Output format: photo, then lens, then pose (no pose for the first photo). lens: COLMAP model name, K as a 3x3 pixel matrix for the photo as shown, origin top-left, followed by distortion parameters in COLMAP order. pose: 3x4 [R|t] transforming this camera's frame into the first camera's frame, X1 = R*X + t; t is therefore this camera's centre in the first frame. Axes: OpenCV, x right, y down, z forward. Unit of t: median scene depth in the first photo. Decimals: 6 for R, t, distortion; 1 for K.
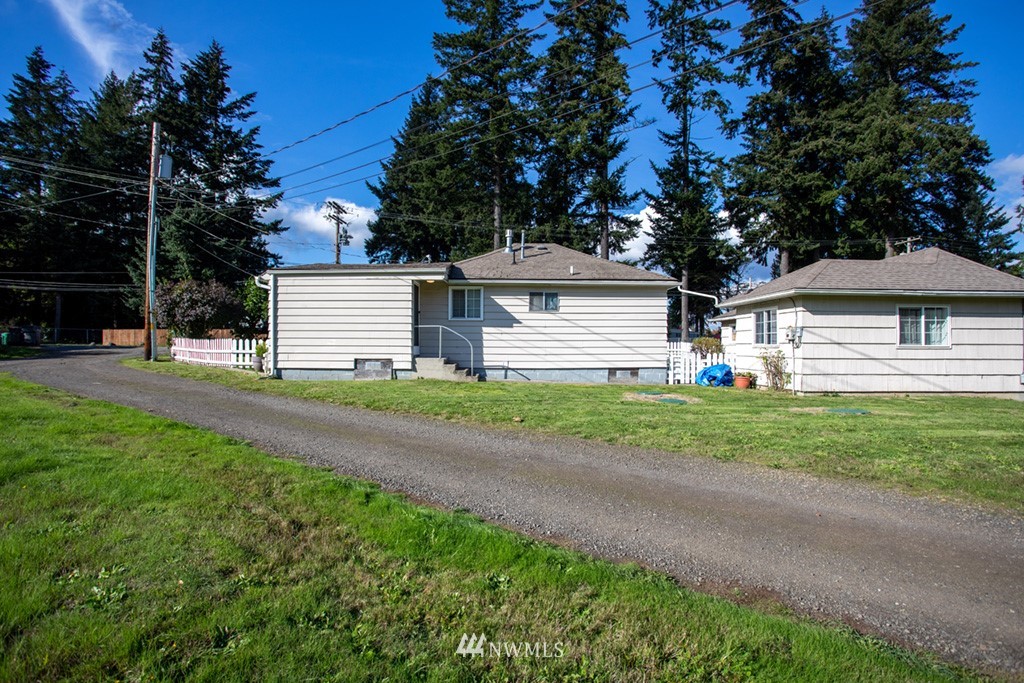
lens RADIAL K [[507.0, 0, 512.0], [0, 507.0, 341.5], [0, 0, 1]] dist [-0.076132, 0.032628]
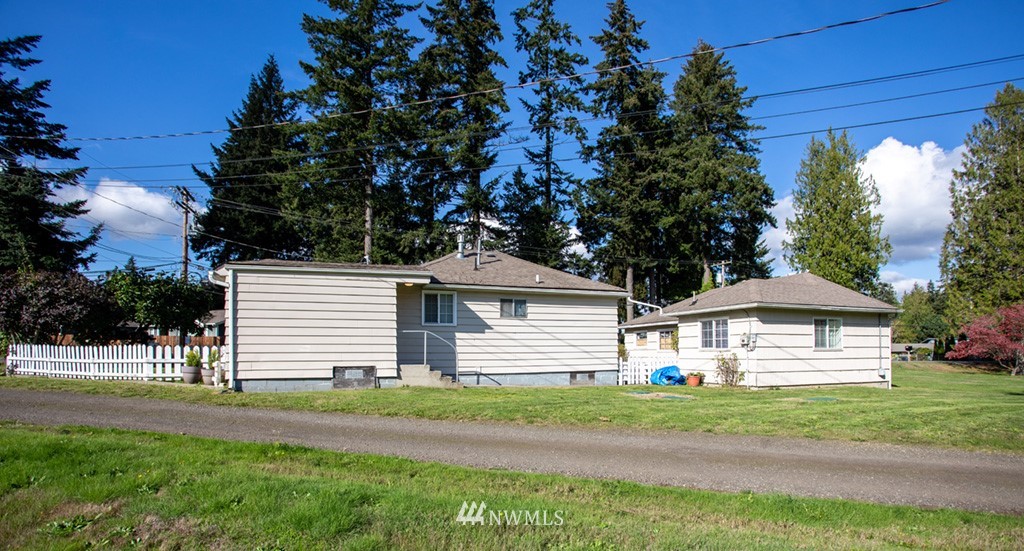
lens RADIAL K [[508.4, 0, 513.3], [0, 508.4, 340.7], [0, 0, 1]] dist [-0.072417, 0.028380]
pose [[0.938997, 0.000130, 0.343925, -0.104484], [0.005068, 0.999886, -0.014214, 0.000628], [-0.343888, 0.015090, 0.938890, 0.011882]]
